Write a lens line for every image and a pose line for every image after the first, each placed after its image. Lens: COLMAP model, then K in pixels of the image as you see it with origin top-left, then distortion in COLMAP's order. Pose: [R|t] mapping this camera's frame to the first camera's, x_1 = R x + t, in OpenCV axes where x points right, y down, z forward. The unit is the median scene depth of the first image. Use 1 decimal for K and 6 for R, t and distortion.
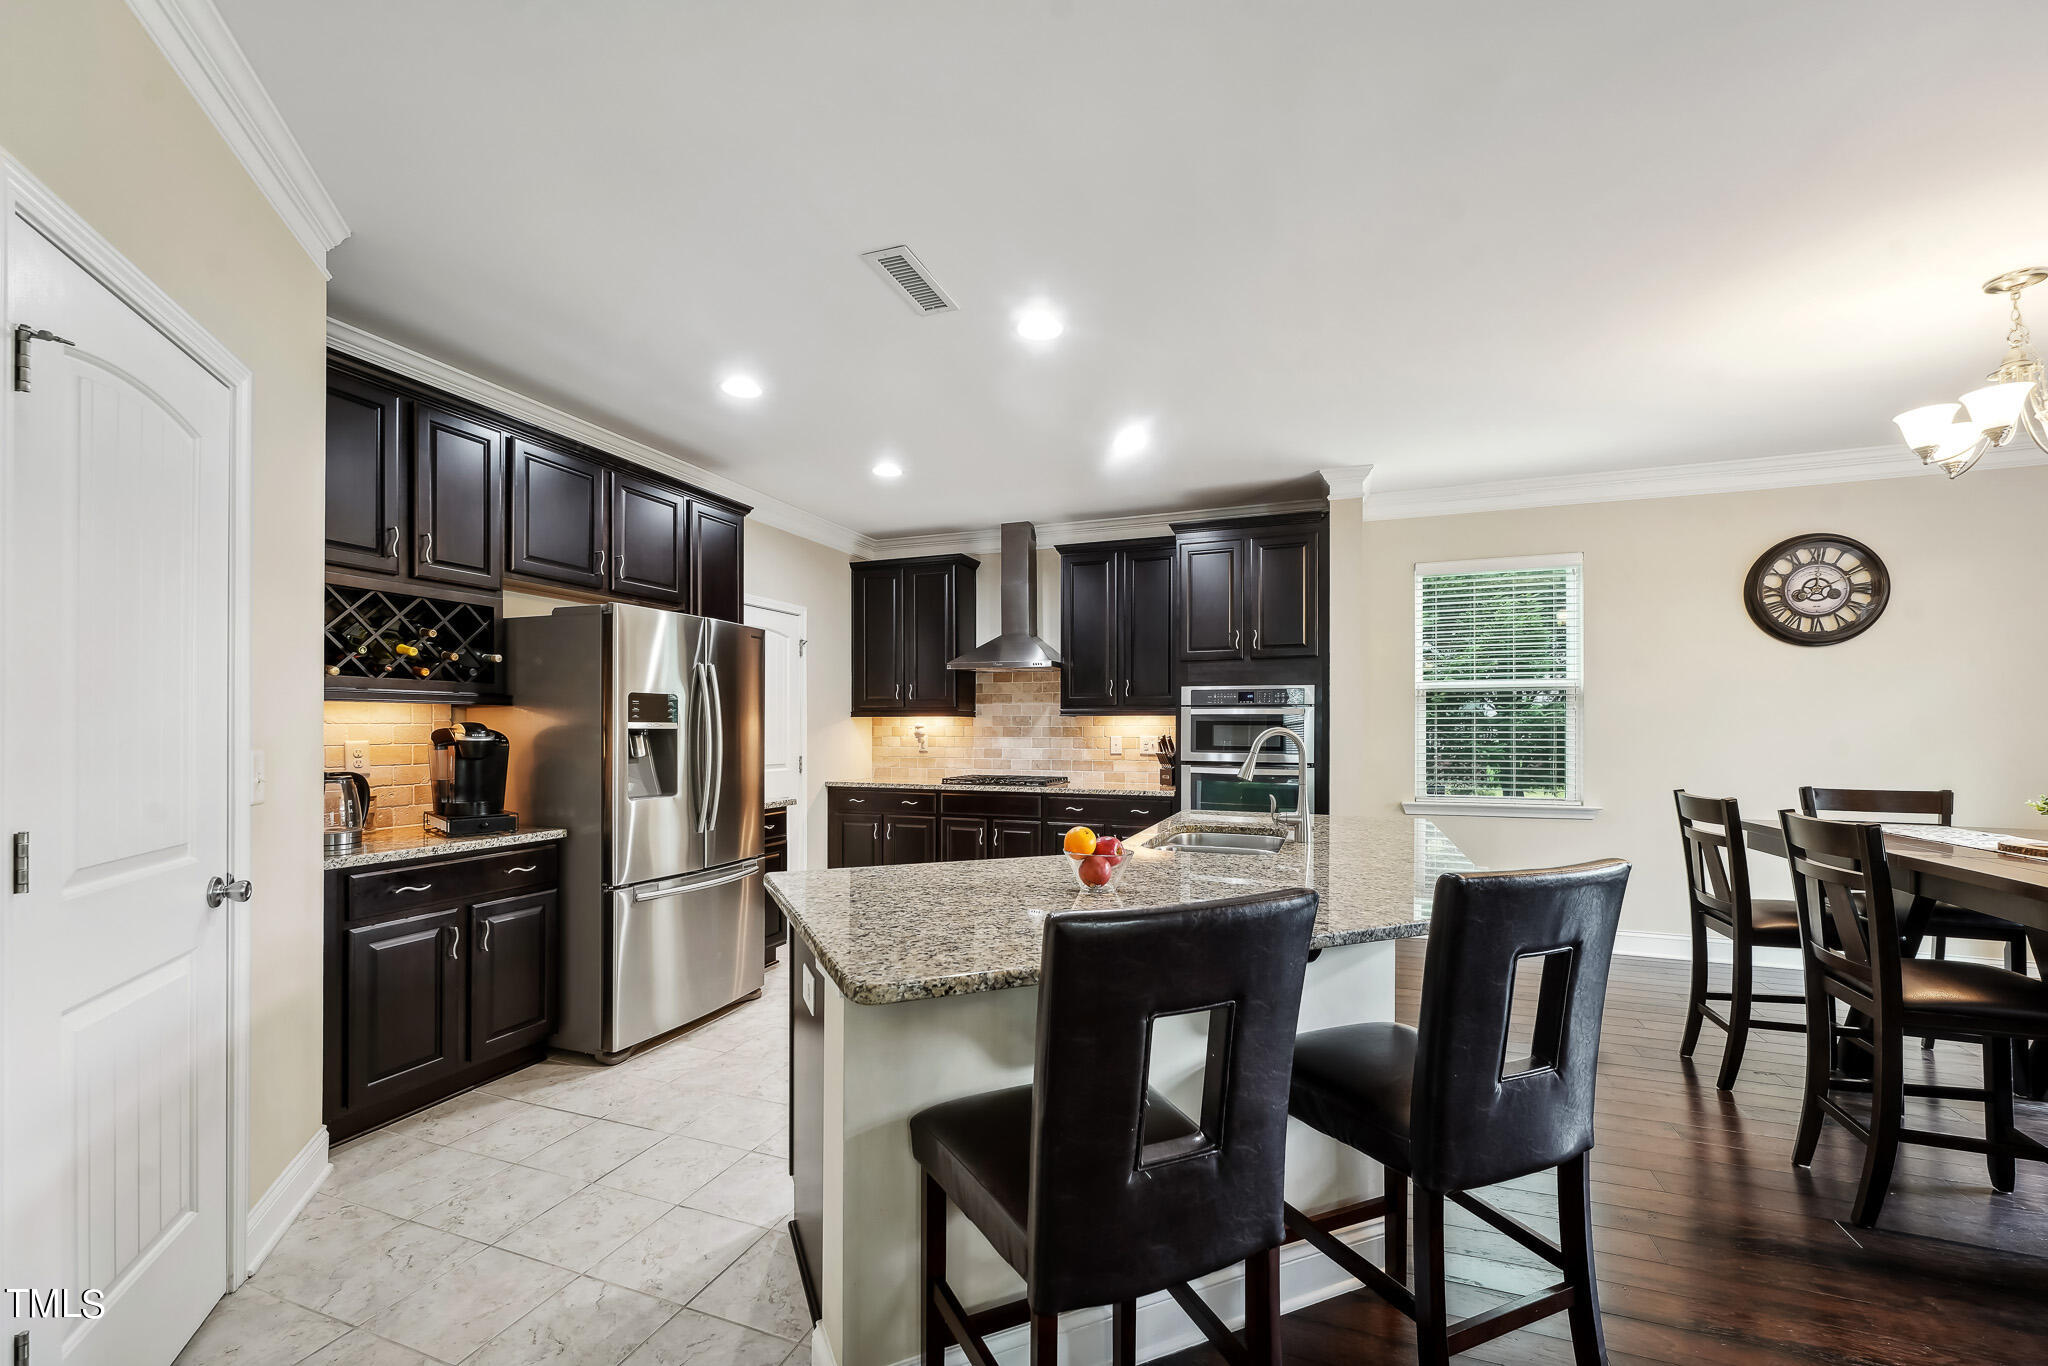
lens RADIAL K [[827.2, 0, 1010.6], [0, 827.2, 737.8], [0, 0, 1]] dist [0.002196, -0.000244]
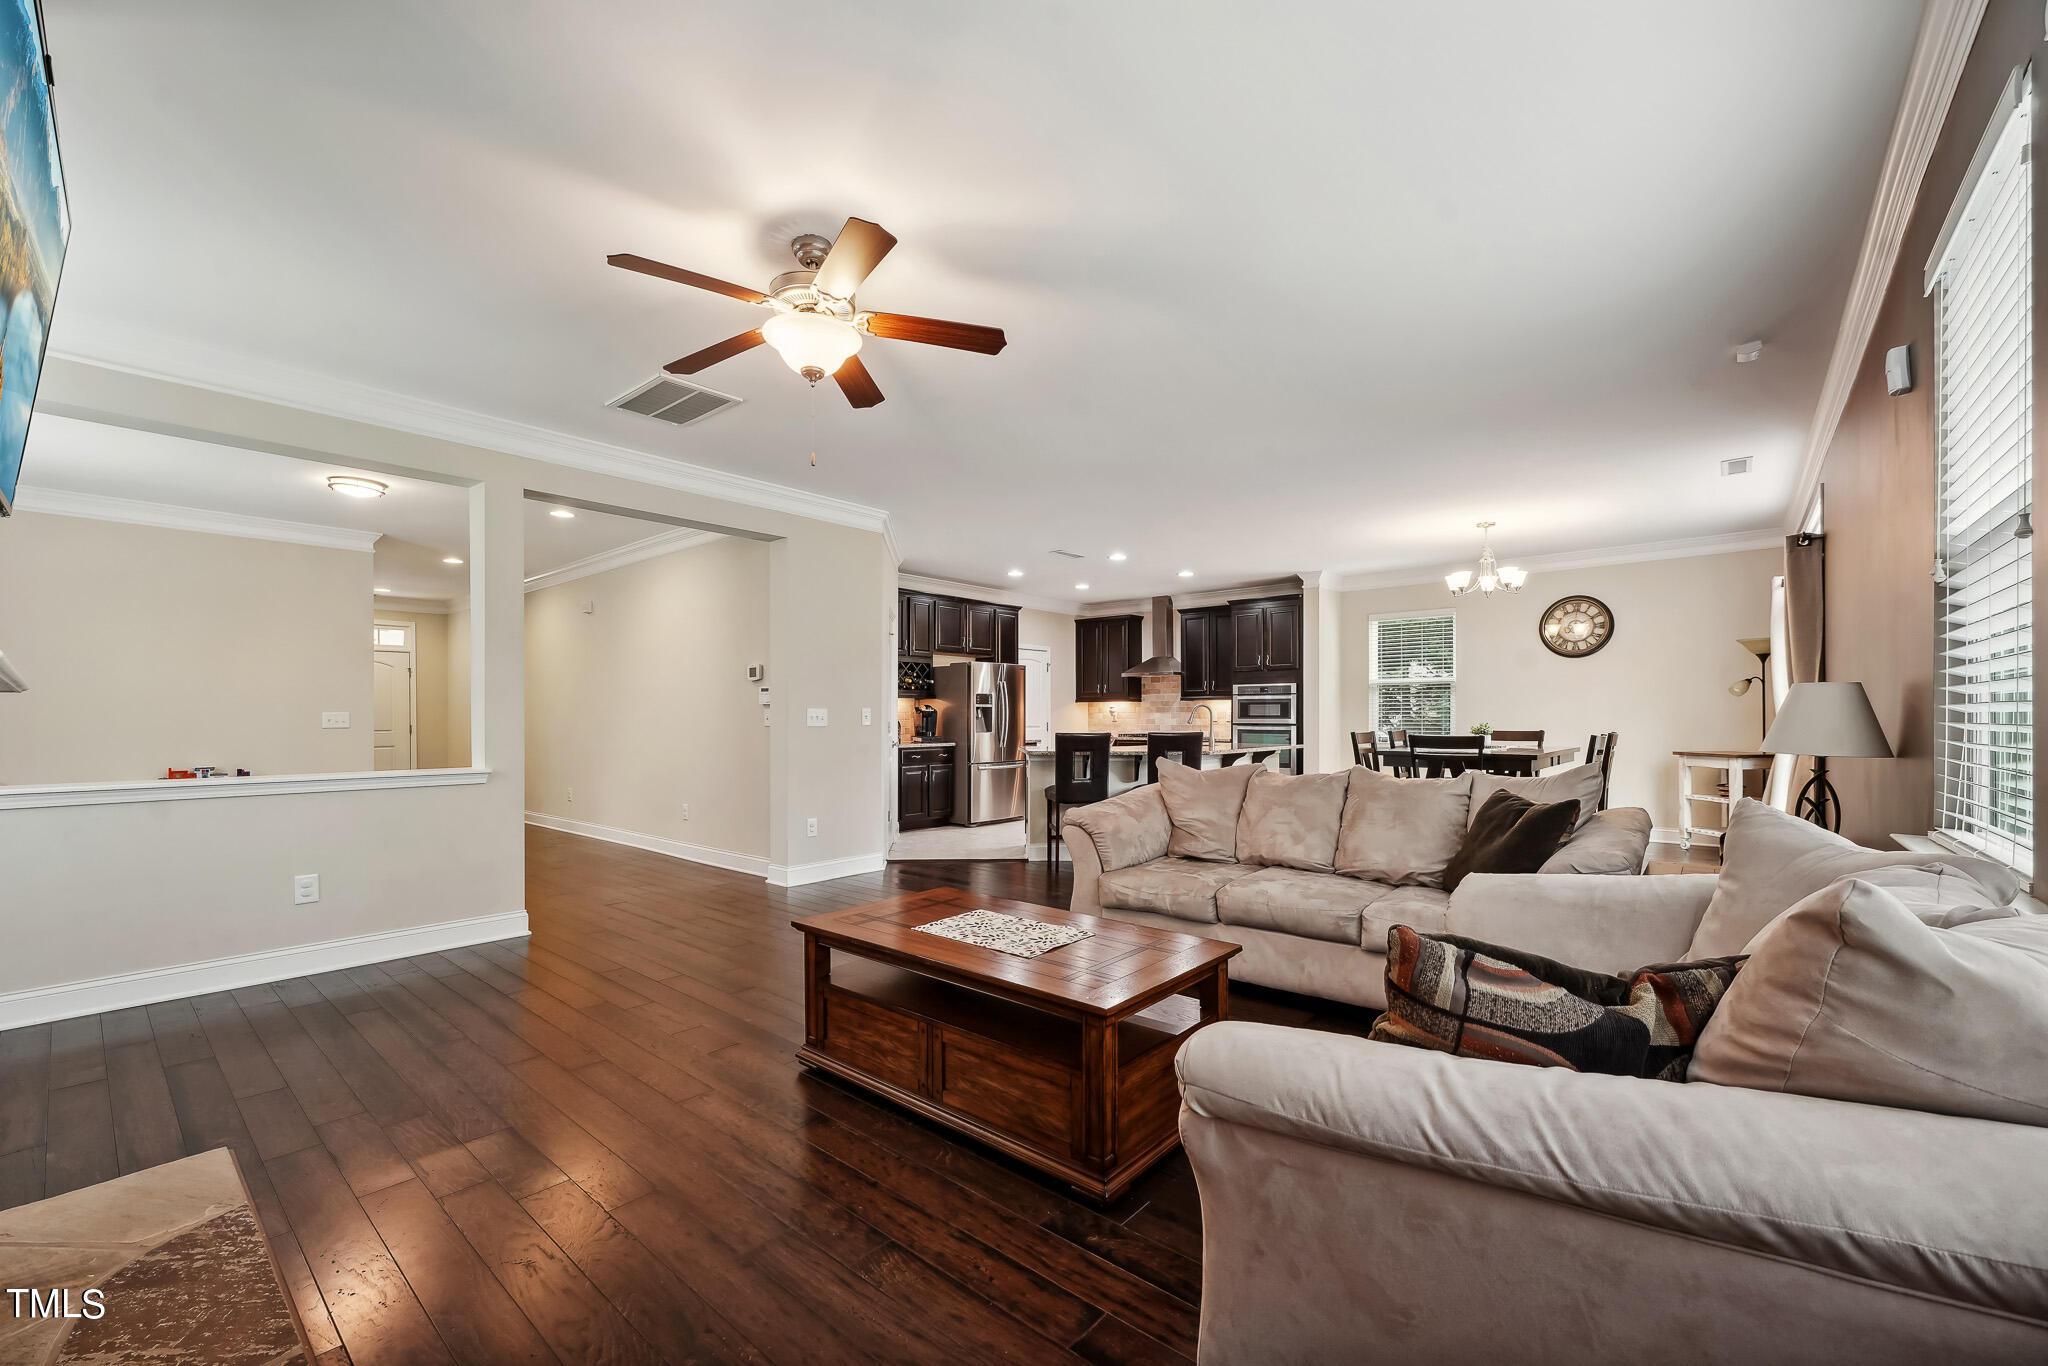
lens RADIAL K [[827.2, 0, 1010.1], [0, 827.2, 723.5], [0, 0, 1]] dist [0.002196, -0.000244]
pose [[0.941224, -0.001486, -0.337781, 0.370266], [0.000515, 0.999995, -0.002964, 0.034090], [0.337784, 0.002616, 0.941220, -0.999648]]
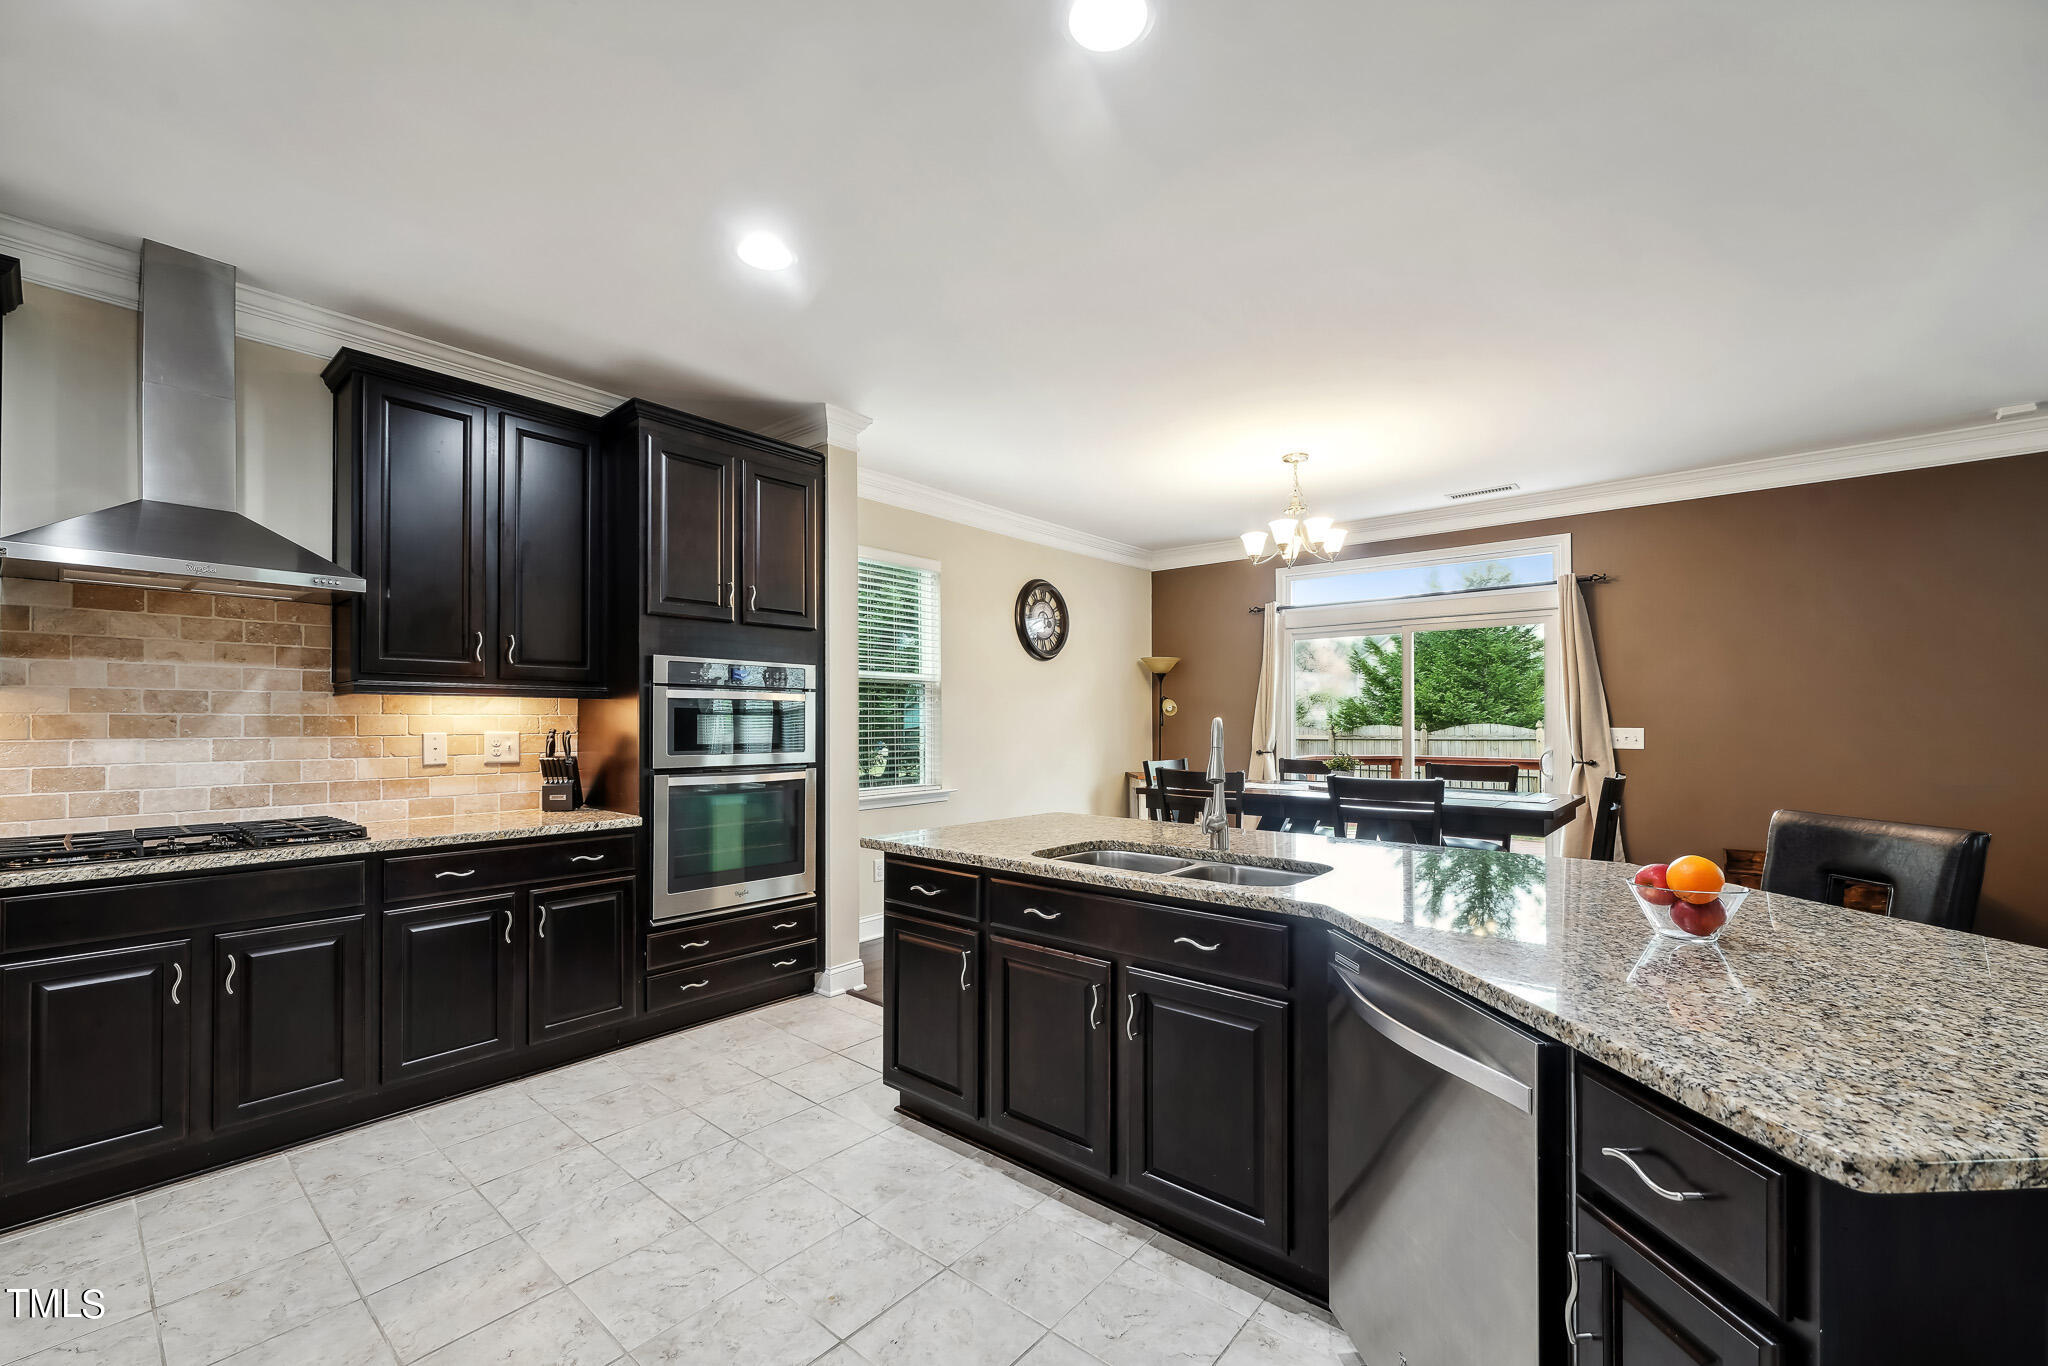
lens RADIAL K [[827.2, 0, 1013.1], [0, 827.2, 712.9], [0, 0, 1]] dist [0.002196, -0.000244]
pose [[0.333848, 0.009250, 0.942581, -0.309225], [0.011669, 0.999835, -0.013945, -0.003917], [-0.942555, 0.015655, 0.333685, 0.521160]]
